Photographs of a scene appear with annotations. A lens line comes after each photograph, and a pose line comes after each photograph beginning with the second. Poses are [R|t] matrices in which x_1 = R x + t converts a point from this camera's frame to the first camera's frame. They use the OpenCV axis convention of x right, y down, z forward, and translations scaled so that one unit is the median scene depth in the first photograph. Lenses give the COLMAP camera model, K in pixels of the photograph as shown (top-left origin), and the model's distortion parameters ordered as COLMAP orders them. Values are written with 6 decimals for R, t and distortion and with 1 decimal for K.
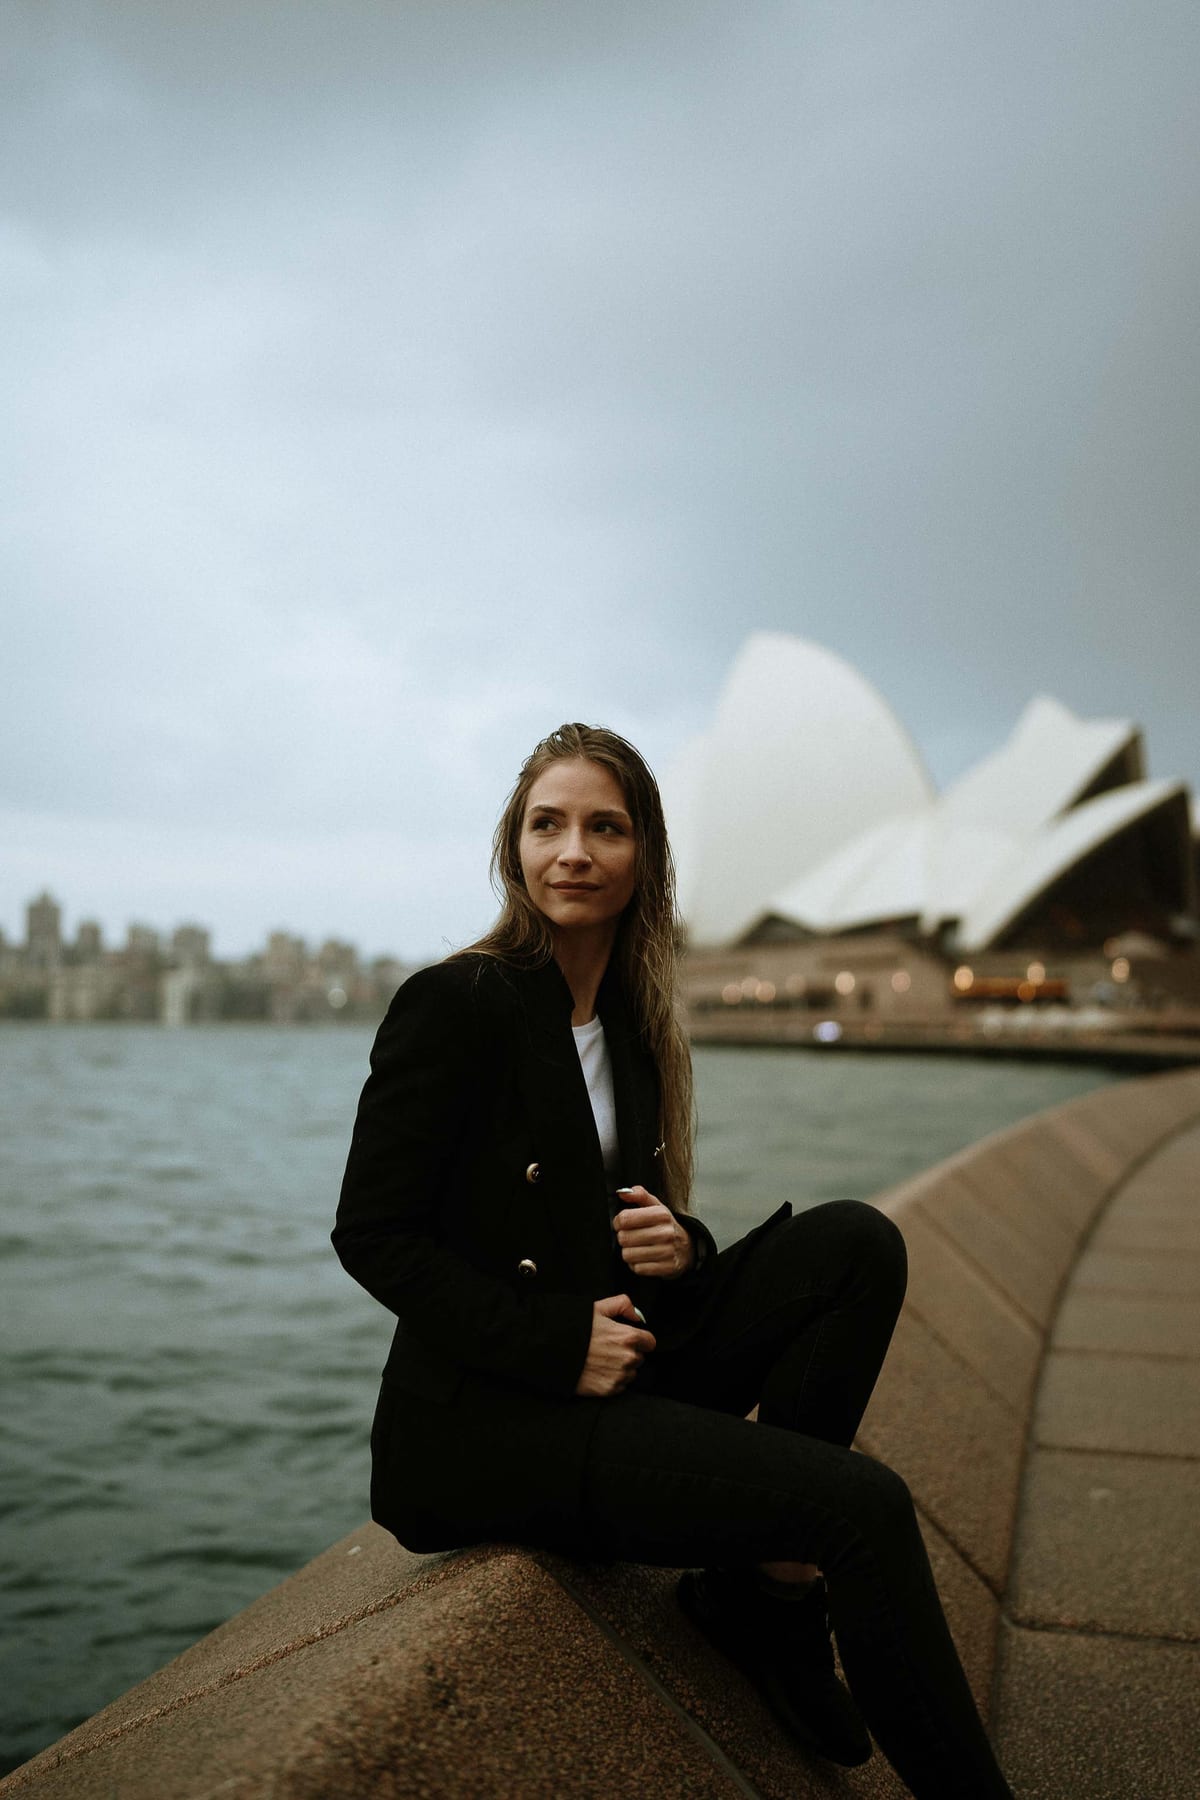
lens RADIAL K [[1874.8, 0, 600.0], [0, 1874.8, 900.0], [0, 0, 1]] dist [-0.025566, 0.177506]
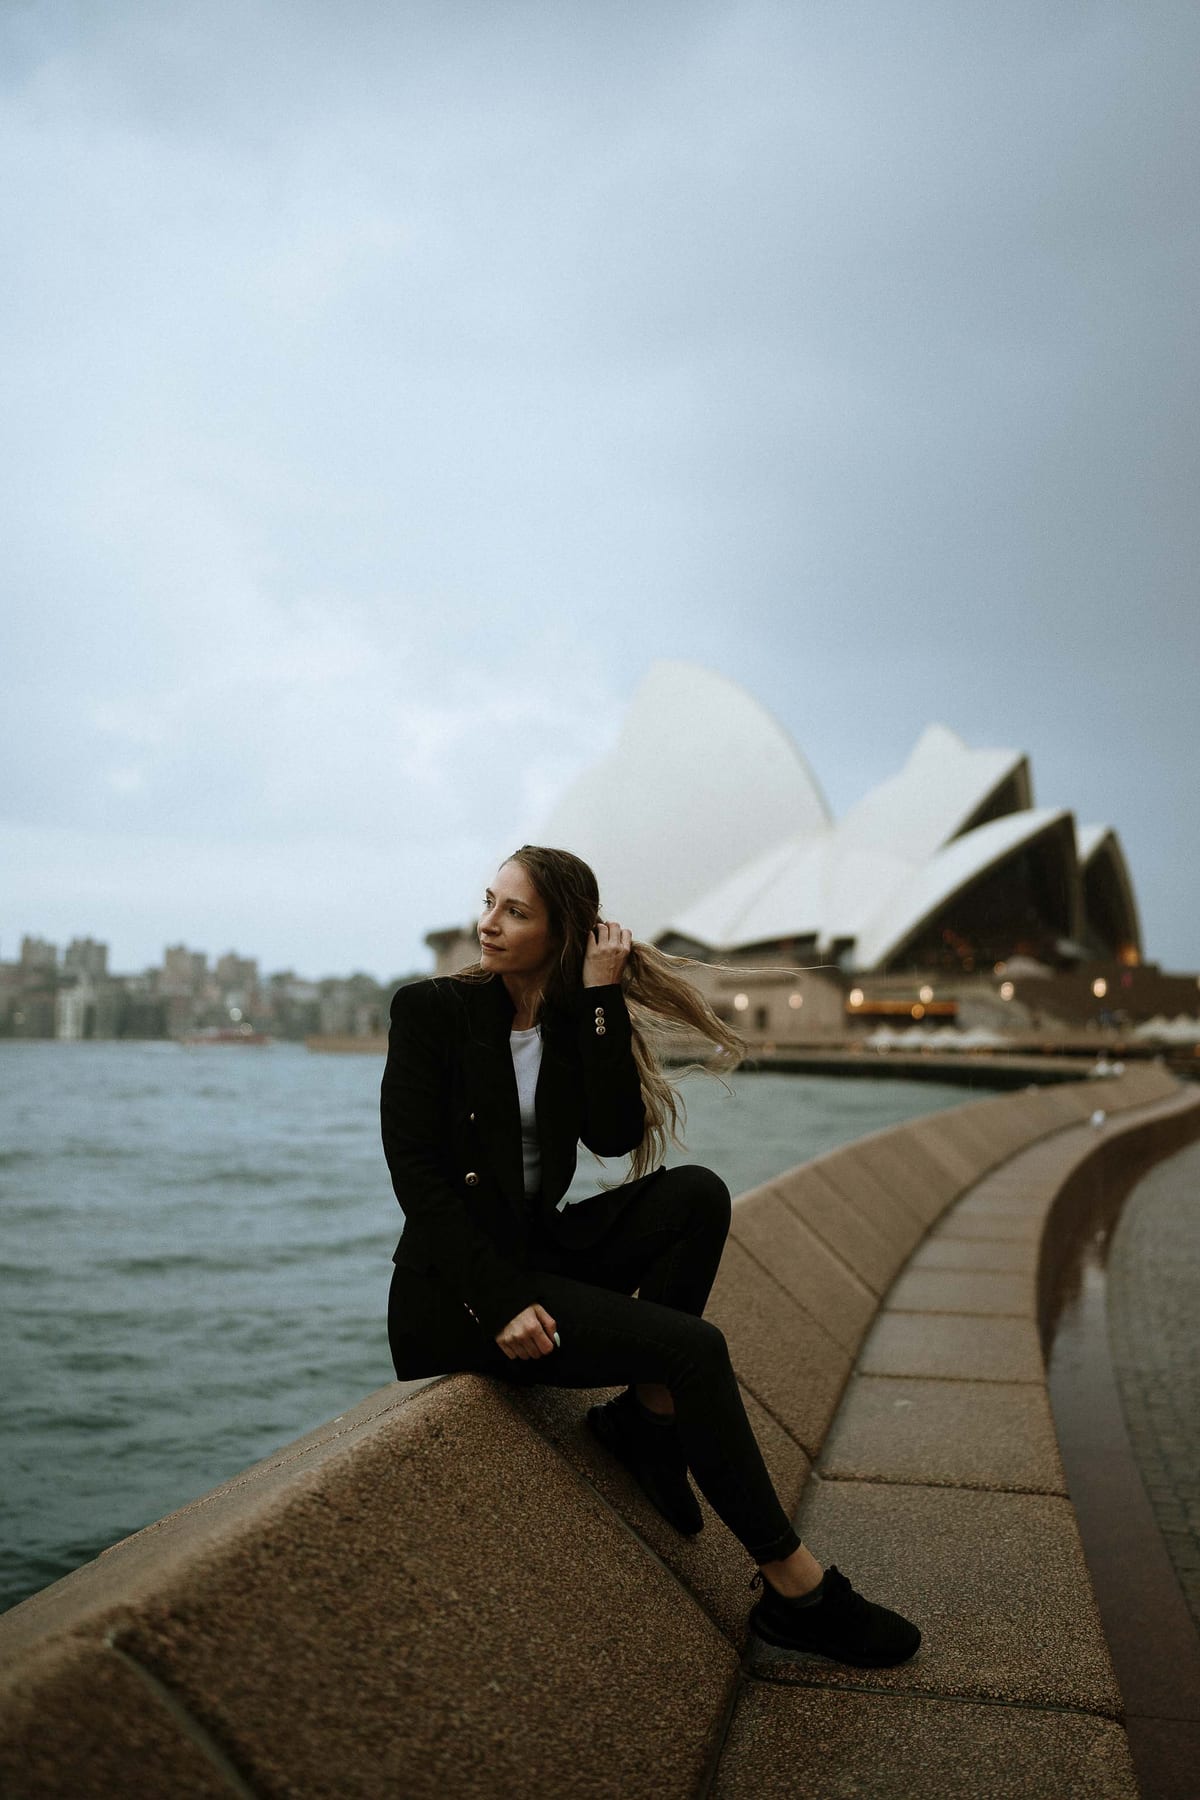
lens RADIAL K [[1937.2, 0, 600.0], [0, 1937.2, 900.0], [0, 0, 1]] dist [-0.009487, 0.162995]
pose [[0.998559, 0.007885, 0.053078, -0.012612], [-0.007484, 0.999942, -0.007748, -0.014900], [-0.053136, 0.007340, 0.998560, -0.285372]]
